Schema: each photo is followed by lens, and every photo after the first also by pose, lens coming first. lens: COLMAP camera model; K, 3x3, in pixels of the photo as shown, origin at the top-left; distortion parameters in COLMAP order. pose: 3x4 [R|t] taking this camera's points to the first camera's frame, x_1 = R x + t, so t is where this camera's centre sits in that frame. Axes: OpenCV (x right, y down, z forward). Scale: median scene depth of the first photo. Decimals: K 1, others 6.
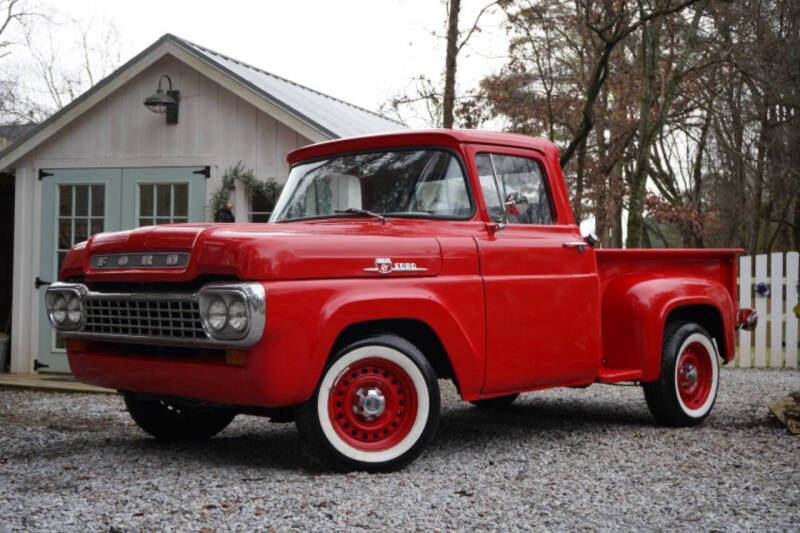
lens RADIAL K [[1092.6, 0, 398.1], [0, 1092.6, 263.6], [0, 0, 1]] dist [-0.049202, 0.000000]
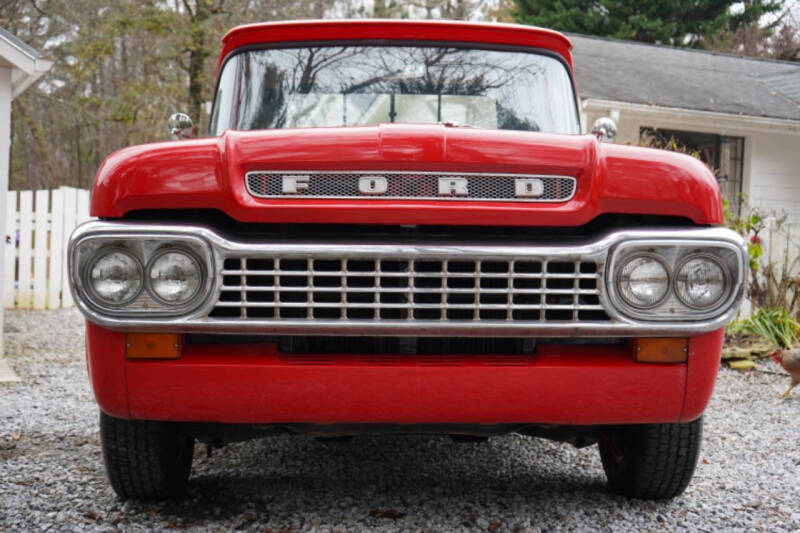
lens RADIAL K [[1092.6, 0, 400.1], [0, 1092.6, 265.4], [0, 0, 1]] dist [-0.049202, 0.000000]
pose [[0.722323, -0.020217, 0.691260, -0.551732], [-0.020241, 0.998526, 0.050353, 0.008838], [-0.691259, -0.050363, 0.720850, 0.540300]]
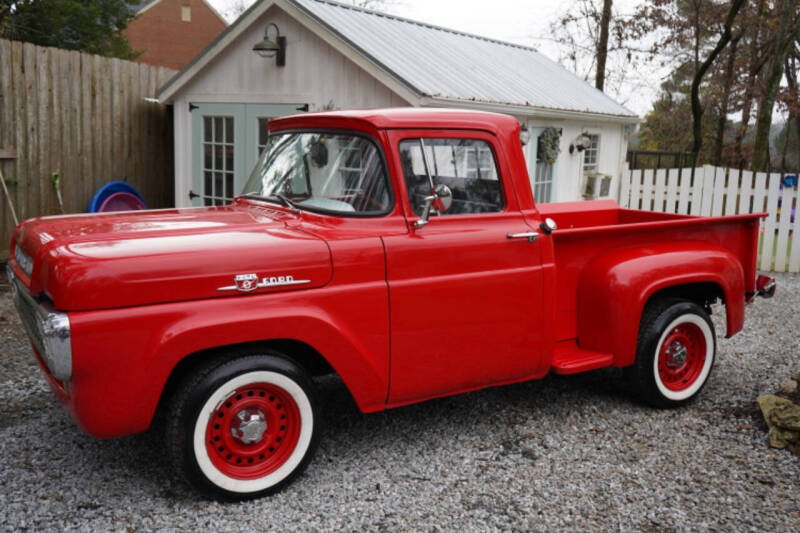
lens RADIAL K [[773.5, 0, 397.0], [0, 773.5, 266.1], [0, 0, 1]] dist [0.005795, 0.000000]
pose [[0.968972, 0.052801, -0.241466, 0.232492], [-0.011601, 0.985555, 0.168960, -0.107526], [0.246899, -0.160916, 0.955587, 0.368316]]
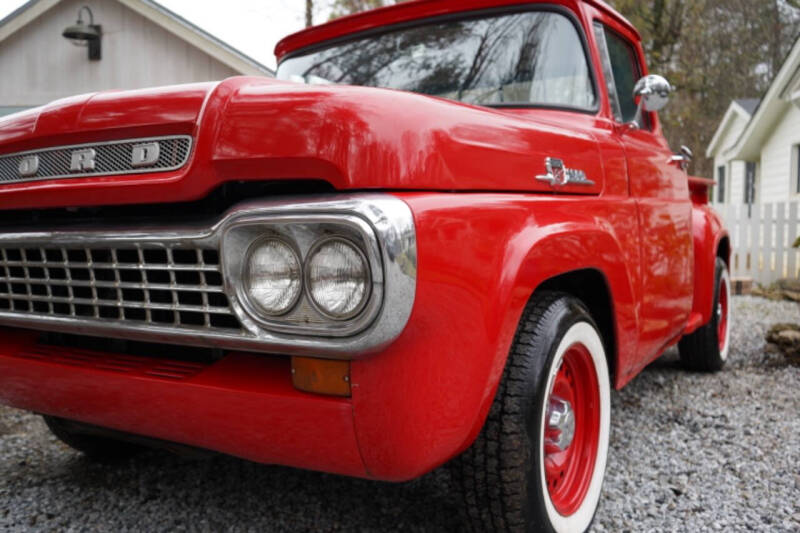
lens RADIAL K [[740.1, 0, 399.5], [0, 740.1, 269.4], [0, 0, 1]] dist [0.000712, 0.000000]
pose [[0.981240, -0.019942, 0.191756, -0.140419], [0.007712, 0.997900, 0.064314, 0.021549], [-0.192635, -0.061629, 0.979333, 0.581148]]
